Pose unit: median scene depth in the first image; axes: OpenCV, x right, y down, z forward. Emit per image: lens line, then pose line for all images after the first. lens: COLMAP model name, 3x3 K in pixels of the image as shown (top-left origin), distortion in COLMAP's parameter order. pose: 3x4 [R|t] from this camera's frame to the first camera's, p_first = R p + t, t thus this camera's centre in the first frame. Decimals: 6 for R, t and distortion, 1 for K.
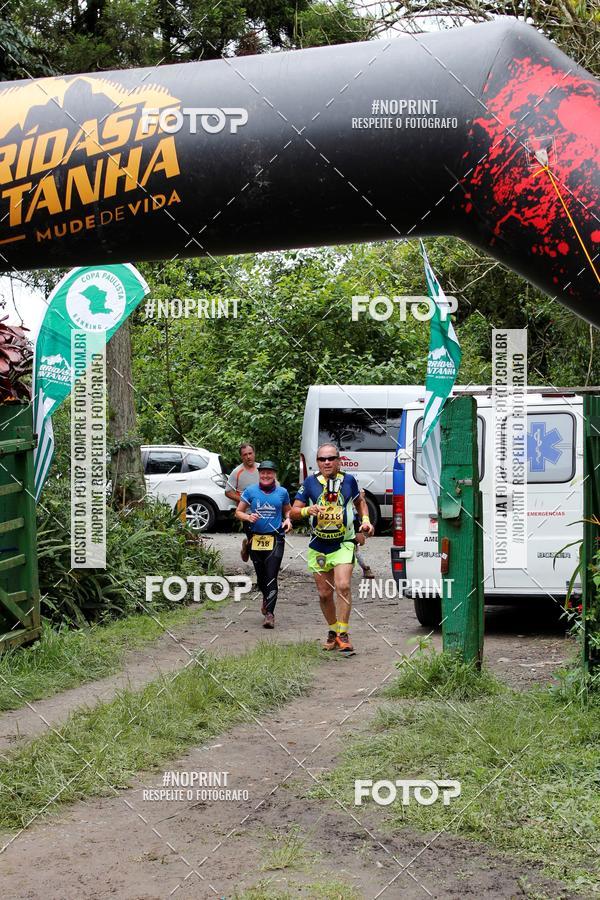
lens RADIAL K [[1652.6, 0, 298.3], [0, 1652.6, 526.2], [0, 0, 1]] dist [-0.142904, 0.140325]
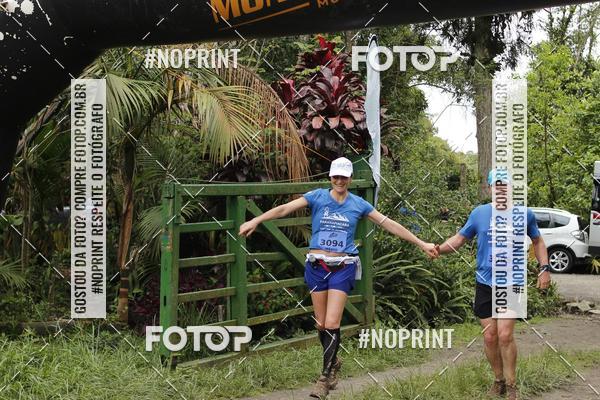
lens RADIAL K [[1155.9, 0, 299.5], [0, 1155.9, 170.5], [0, 0, 1]] dist [-0.108807, -0.104351]
pose [[0.949631, 0.019333, -0.312772, 0.079249], [-0.047127, 0.995555, -0.081549, 0.019204], [0.309805, 0.092182, 0.946321, 0.111991]]
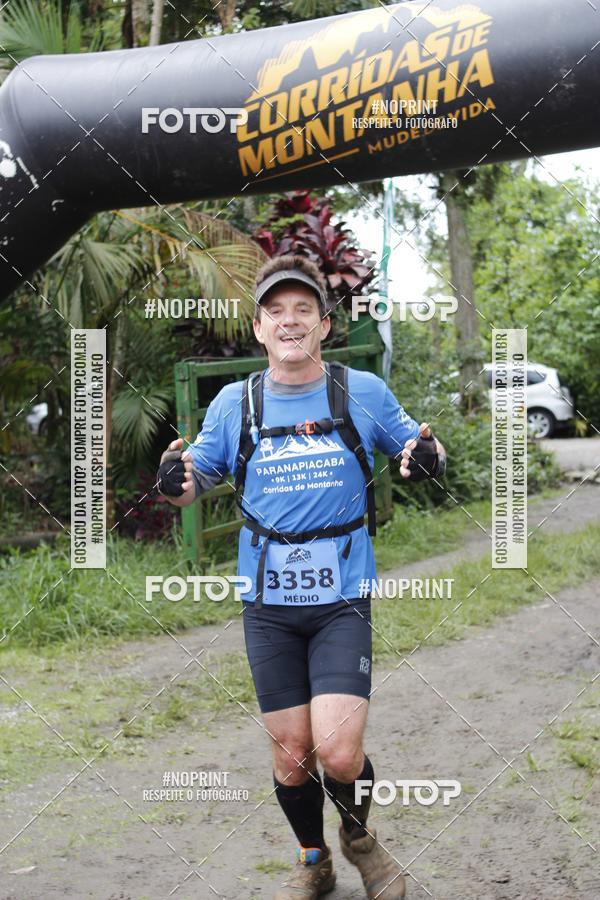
lens RADIAL K [[1416.6, 0, 300.0], [0, 1416.6, 450.0], [0, 0, 1]] dist [-0.137970, 0.042580]
pose [[0.972807, -0.021885, -0.230581, 0.008993], [0.022528, 0.999746, 0.000158, 0.020192], [0.230519, -0.005348, 0.973053, 0.035093]]
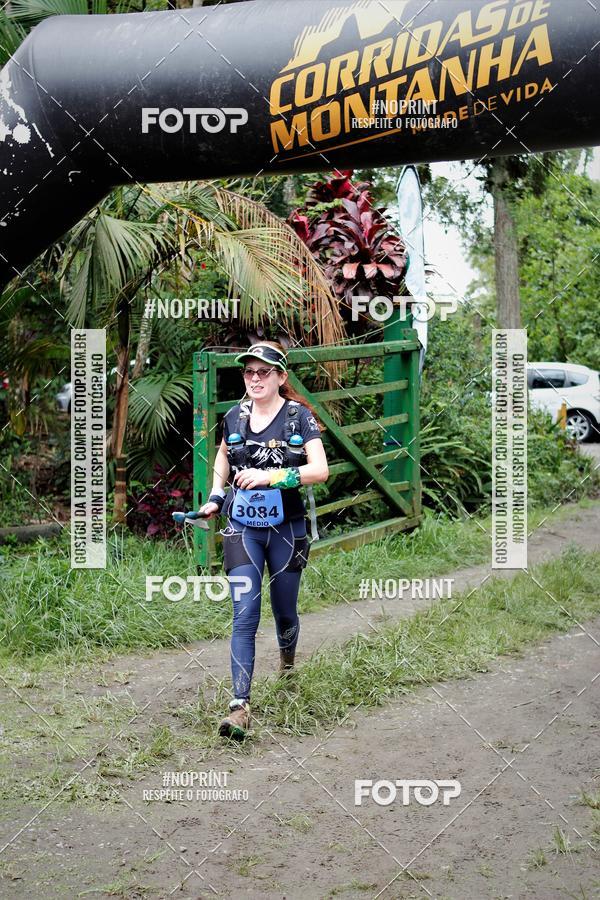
lens RADIAL K [[1416.6, 0, 300.0], [0, 1416.6, 450.0], [0, 0, 1]] dist [-0.137970, 0.042580]
pose [[0.966616, 0.026980, -0.254807, 0.001605], [-0.025304, 0.999631, 0.009855, 0.012210], [0.254979, -0.003079, 0.966942, 0.093792]]
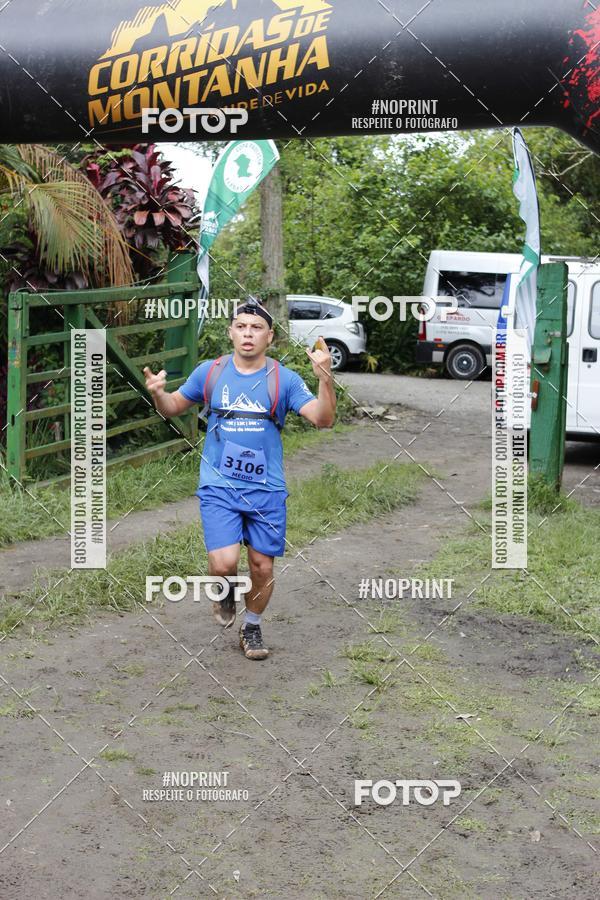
lens RADIAL K [[1409.9, 0, 300.0], [0, 1409.9, 450.0], [0, 0, 1]] dist [-0.144632, 0.098766]
pose [[0.995401, 0.052455, -0.080158, 0.002845], [-0.047817, 0.997128, 0.058722, 0.006119], [0.083008, -0.054619, 0.995051, -0.031930]]
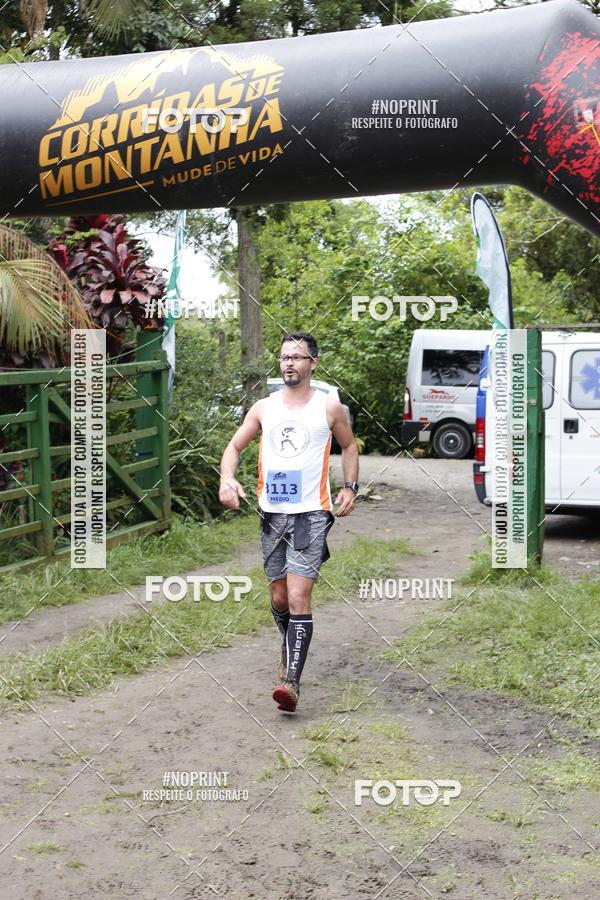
lens RADIAL K [[1409.9, 0, 300.0], [0, 1409.9, 450.0], [0, 0, 1]] dist [-0.144632, 0.098766]
pose [[0.996555, 0.021952, -0.079980, 0.018203], [-0.022303, 0.999745, -0.003492, 0.013835], [0.079883, 0.005264, 0.996790, -0.004836]]
